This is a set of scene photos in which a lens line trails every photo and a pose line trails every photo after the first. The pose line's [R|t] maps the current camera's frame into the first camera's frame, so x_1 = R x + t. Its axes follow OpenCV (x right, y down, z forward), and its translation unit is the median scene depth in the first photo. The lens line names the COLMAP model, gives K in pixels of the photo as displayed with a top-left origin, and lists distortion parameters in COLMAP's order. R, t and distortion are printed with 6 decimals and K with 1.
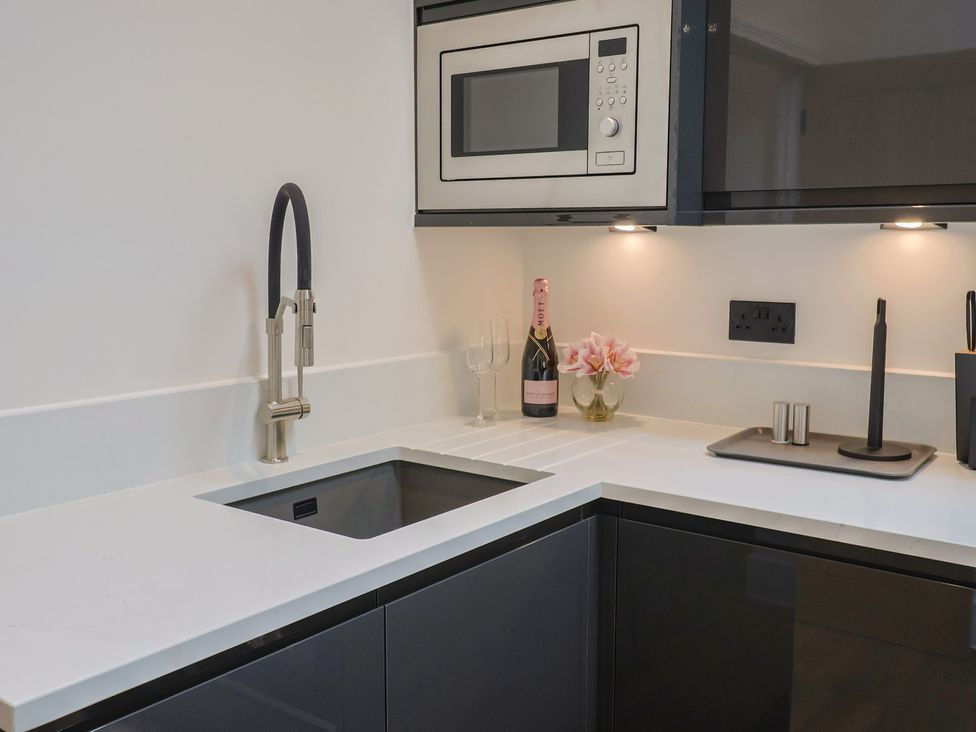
lens RADIAL K [[966.3, 0, 506.7], [0, 966.3, 355.3], [0, 0, 1]] dist [0.014952, 0.000000]
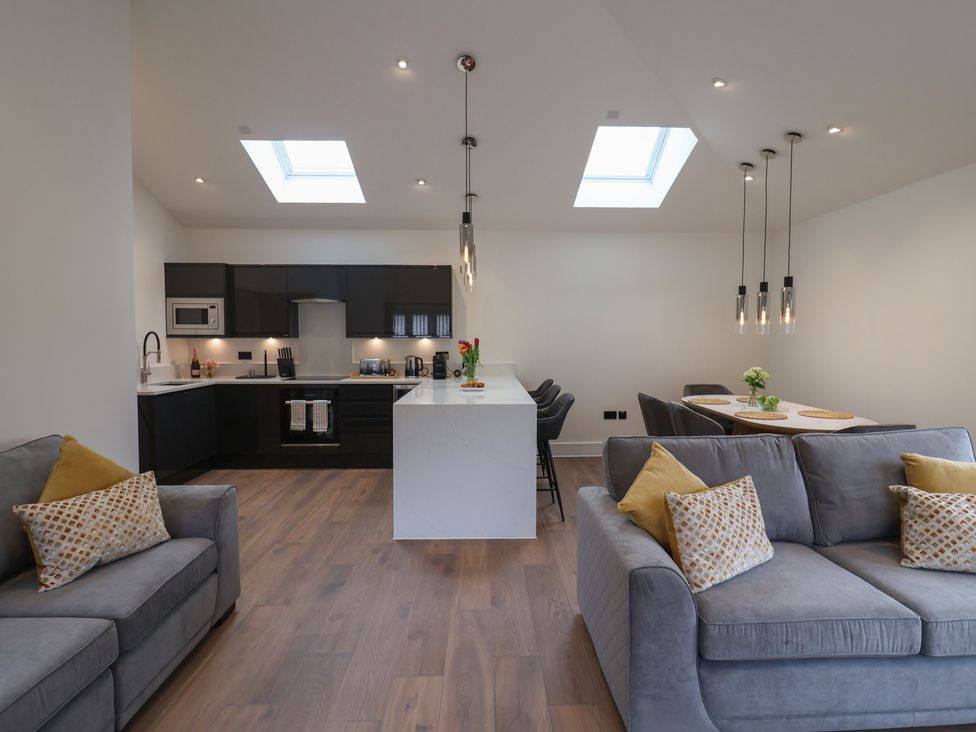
lens RADIAL K [[522.1, 0, 493.5], [0, 522.1, 361.6], [0, 0, 1]] dist [-0.003055, -0.012084]
pose [[0.788122, -0.033372, 0.614613, -0.443223], [0.074824, 0.996318, -0.041849, 0.232710], [-0.610954, 0.078970, 0.787718, -2.203737]]
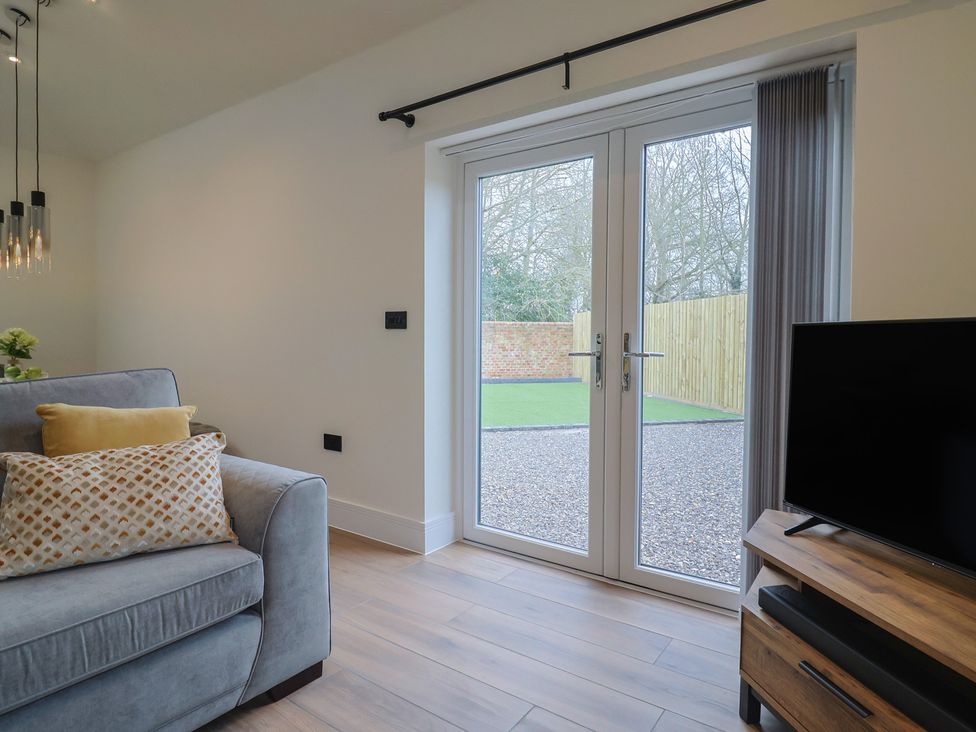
lens RADIAL K [[570.0, 0, 501.3], [0, 570.0, 357.2], [0, 0, 1]] dist [-0.000835, -0.009313]
pose [[-0.032920, -0.036599, 0.998788, 0.145953], [0.111641, 0.992941, 0.040065, 0.434084], [-0.993203, 0.112825, -0.028602, -2.496000]]
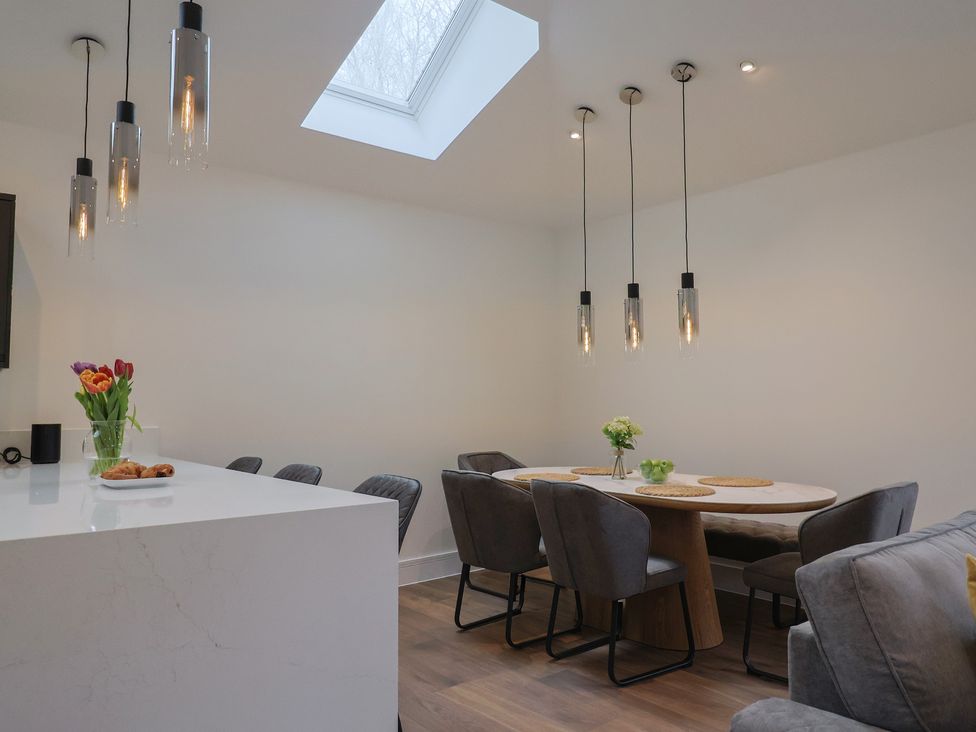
lens RADIAL K [[726.7, 0, 504.1], [0, 726.7, 353.1], [0, 0, 1]] dist [0.004085, -0.001677]
pose [[0.240854, 0.063401, 0.968488, -0.171484], [0.122454, 0.987905, -0.095126, 0.226097], [-0.962805, 0.141506, 0.230177, -1.252000]]
